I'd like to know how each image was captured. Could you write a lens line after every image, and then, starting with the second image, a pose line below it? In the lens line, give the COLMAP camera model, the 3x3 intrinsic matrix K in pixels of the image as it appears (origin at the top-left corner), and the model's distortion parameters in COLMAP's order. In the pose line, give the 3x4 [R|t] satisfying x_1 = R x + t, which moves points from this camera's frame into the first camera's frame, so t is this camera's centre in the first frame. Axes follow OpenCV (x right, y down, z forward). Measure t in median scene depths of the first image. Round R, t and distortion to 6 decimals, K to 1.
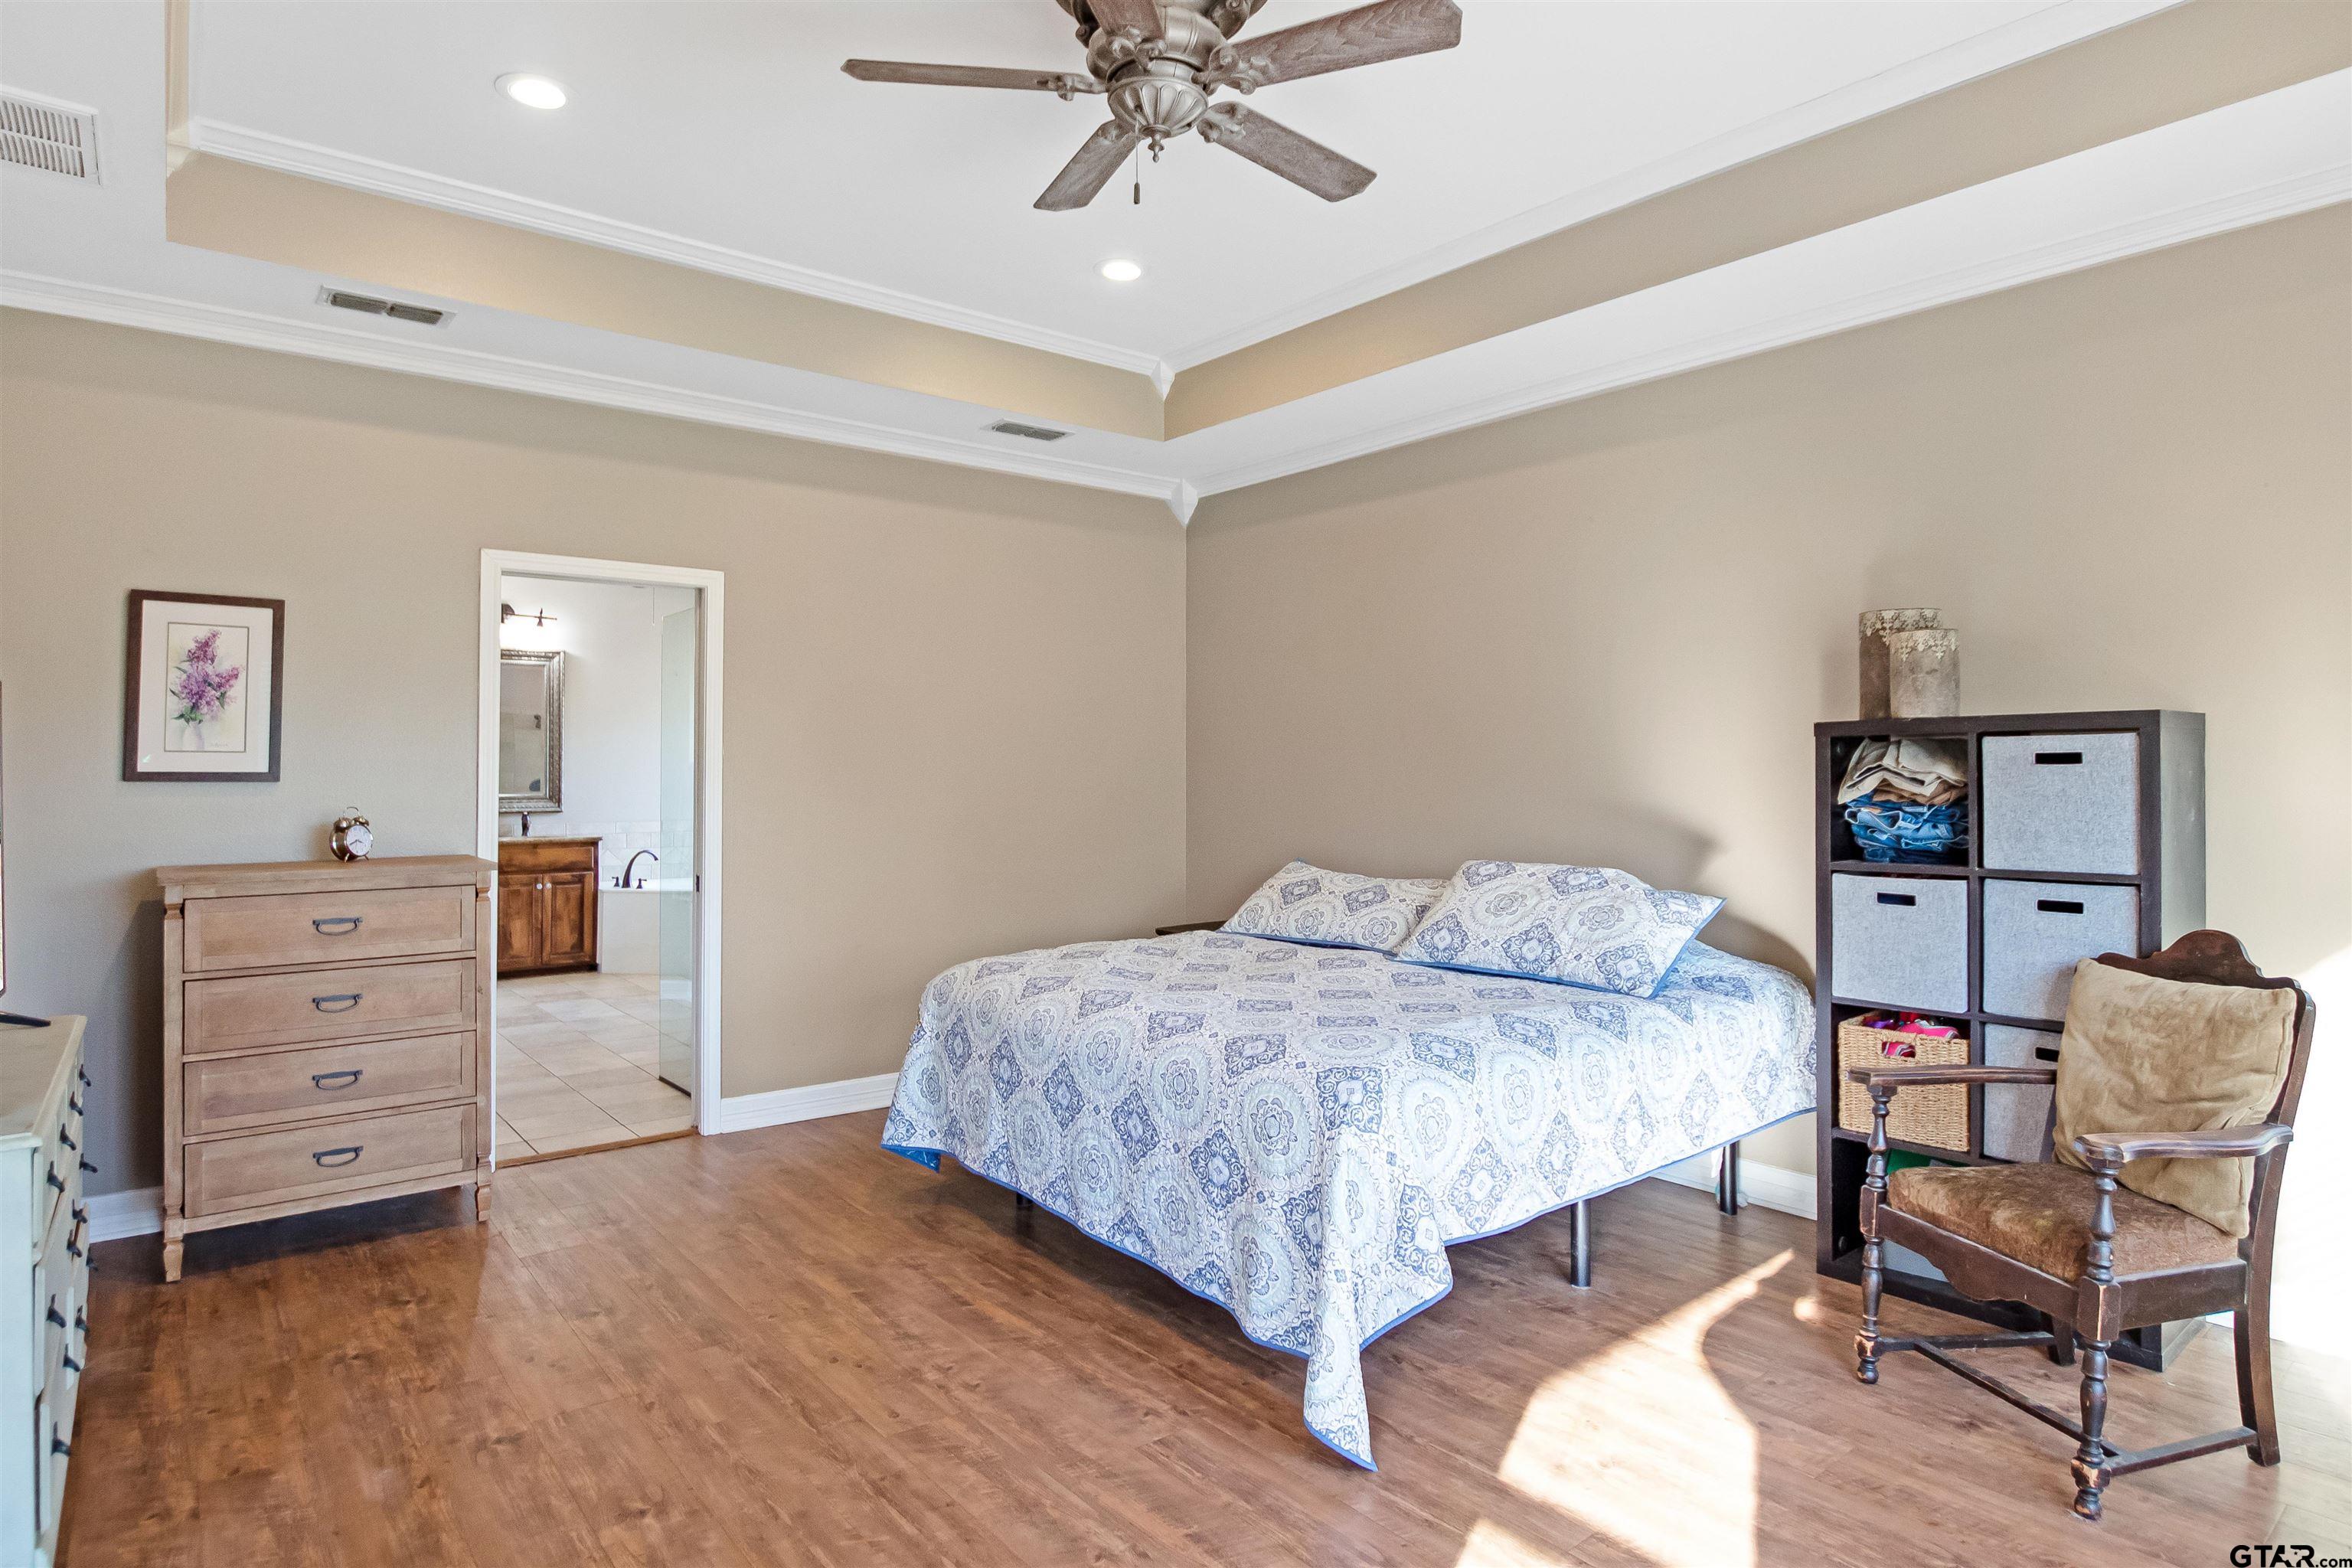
lens RADIAL K [[1254.4, 0, 1175.0], [0, 1254.4, 775.8], [0, 0, 1]] dist [-0.007287, -0.000233]
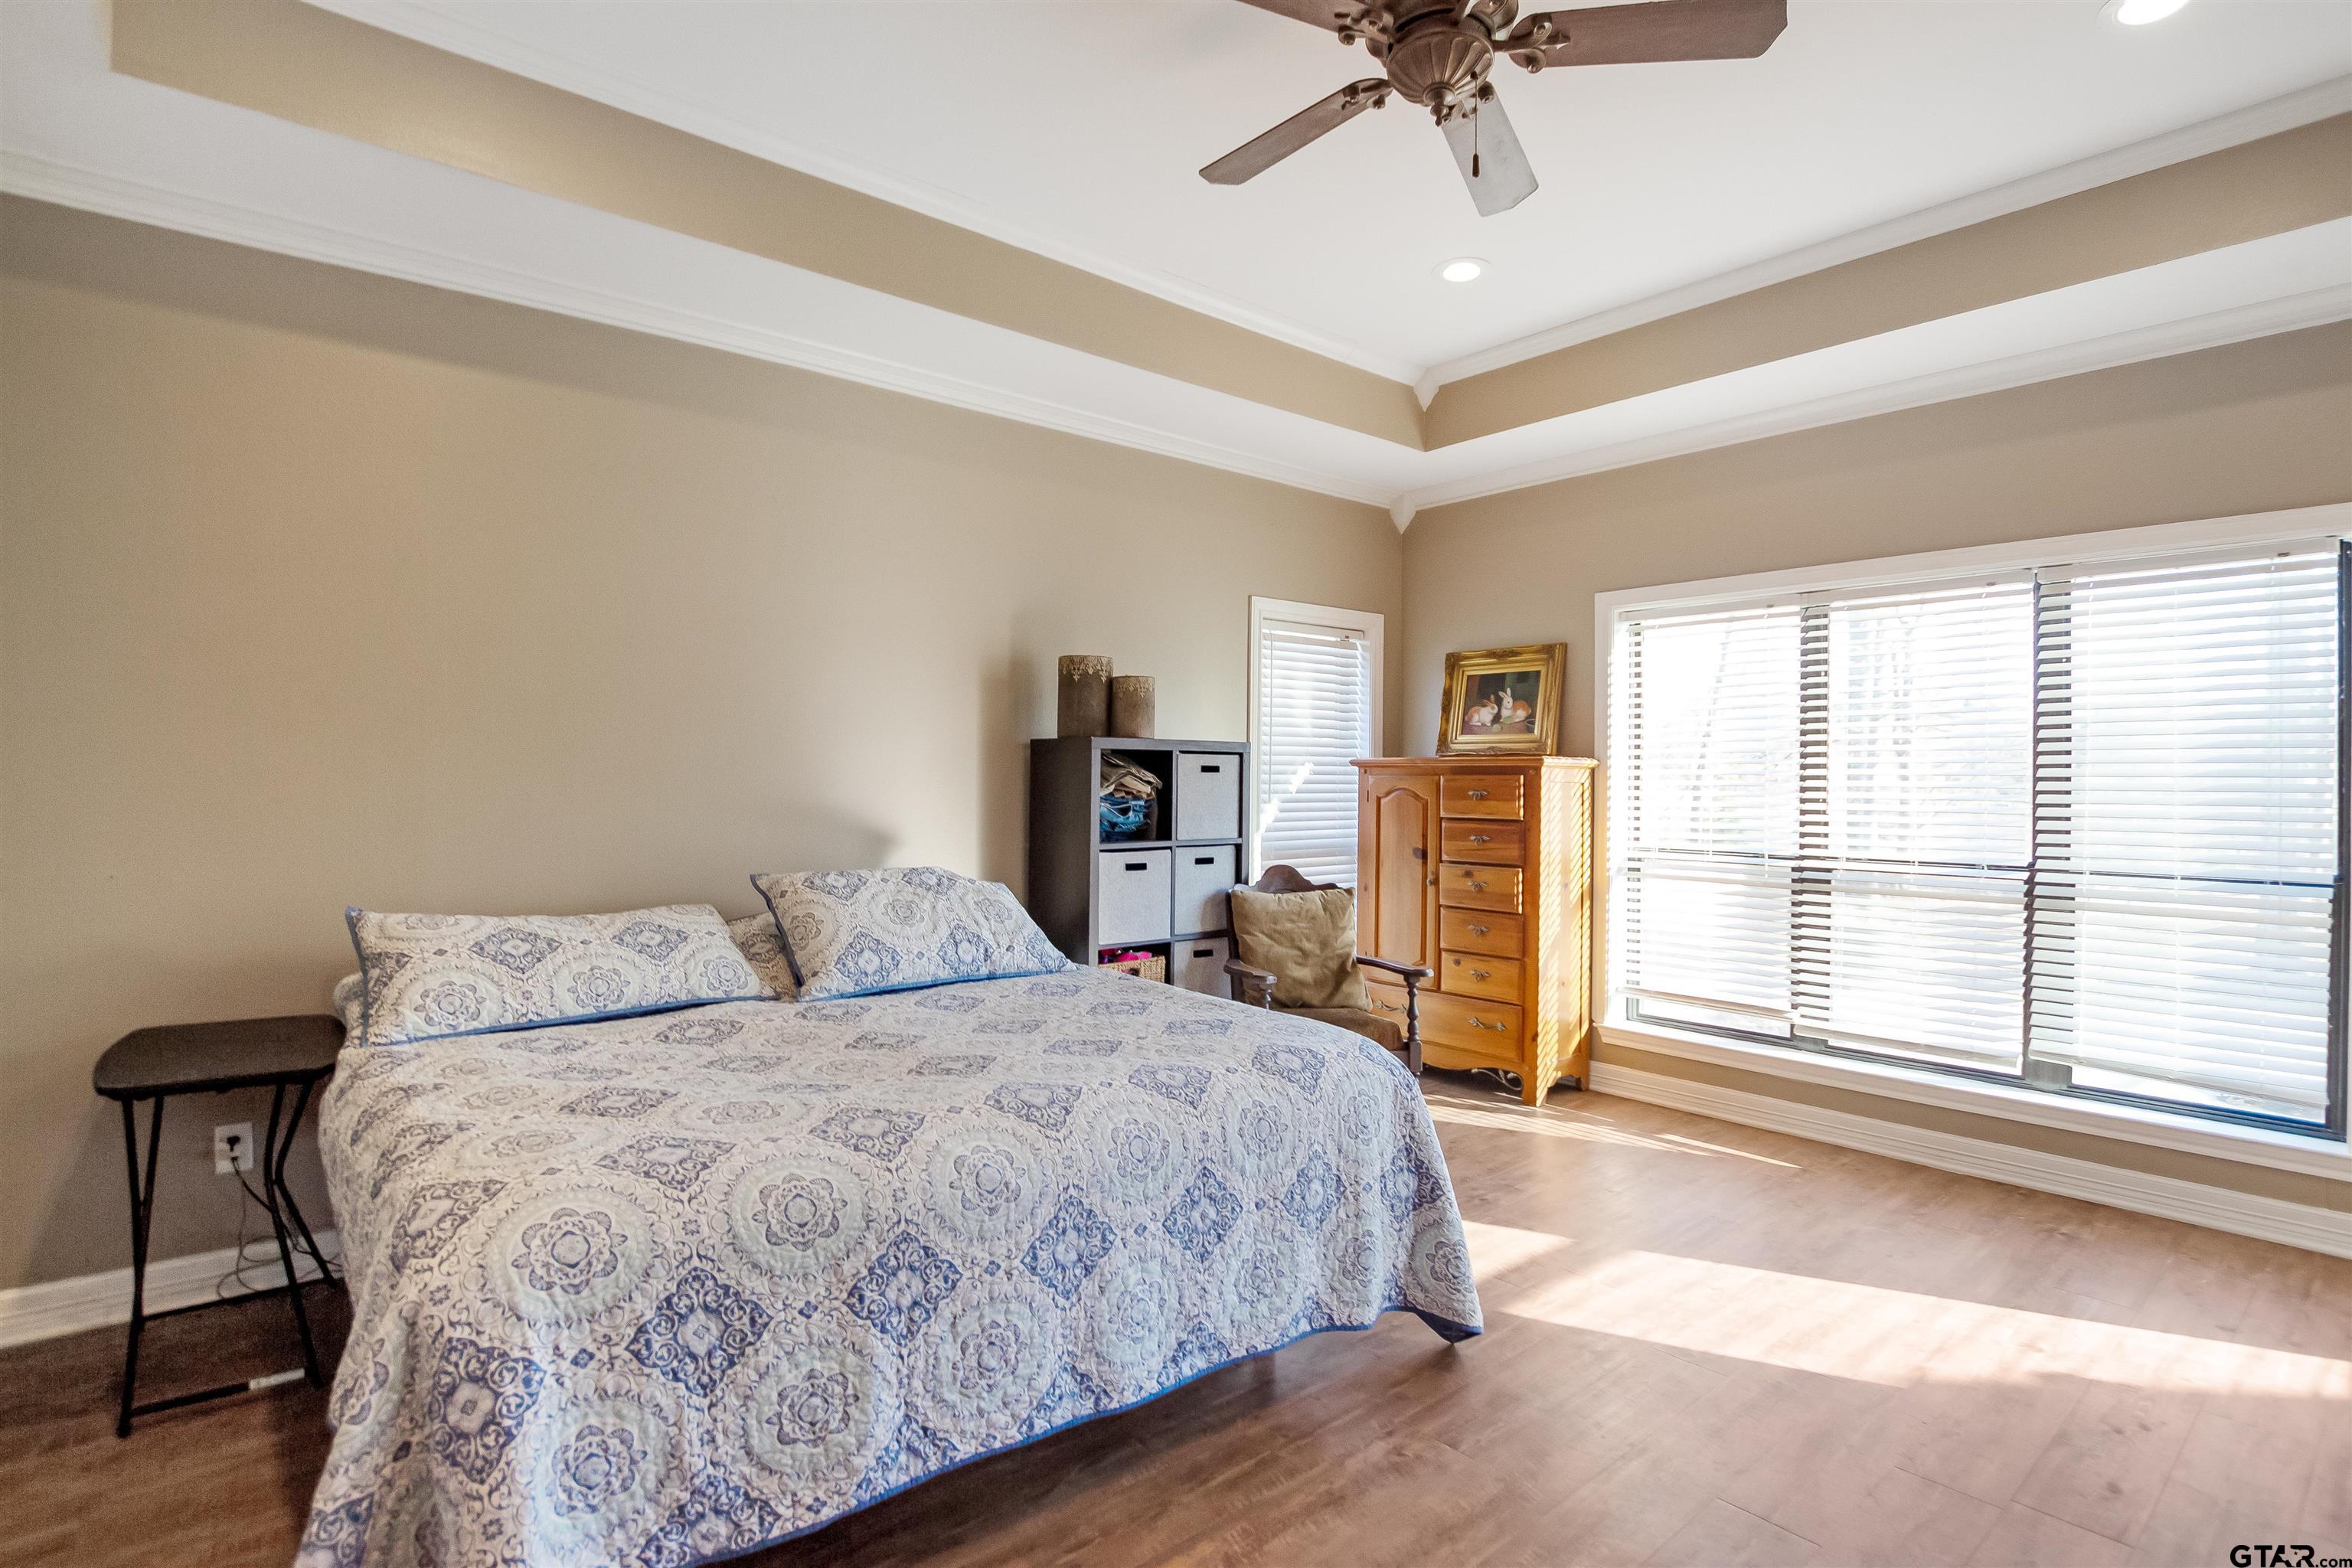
lens RADIAL K [[1155.1, 0, 1173.9], [0, 1155.1, 789.8], [0, 0, 1]] dist [0.000025, -0.000043]
pose [[-0.008512, -0.009985, 0.999914, -0.723674], [-0.013878, 0.999855, 0.009867, -0.001796], [-0.999867, -0.013793, -0.008649, 0.960804]]
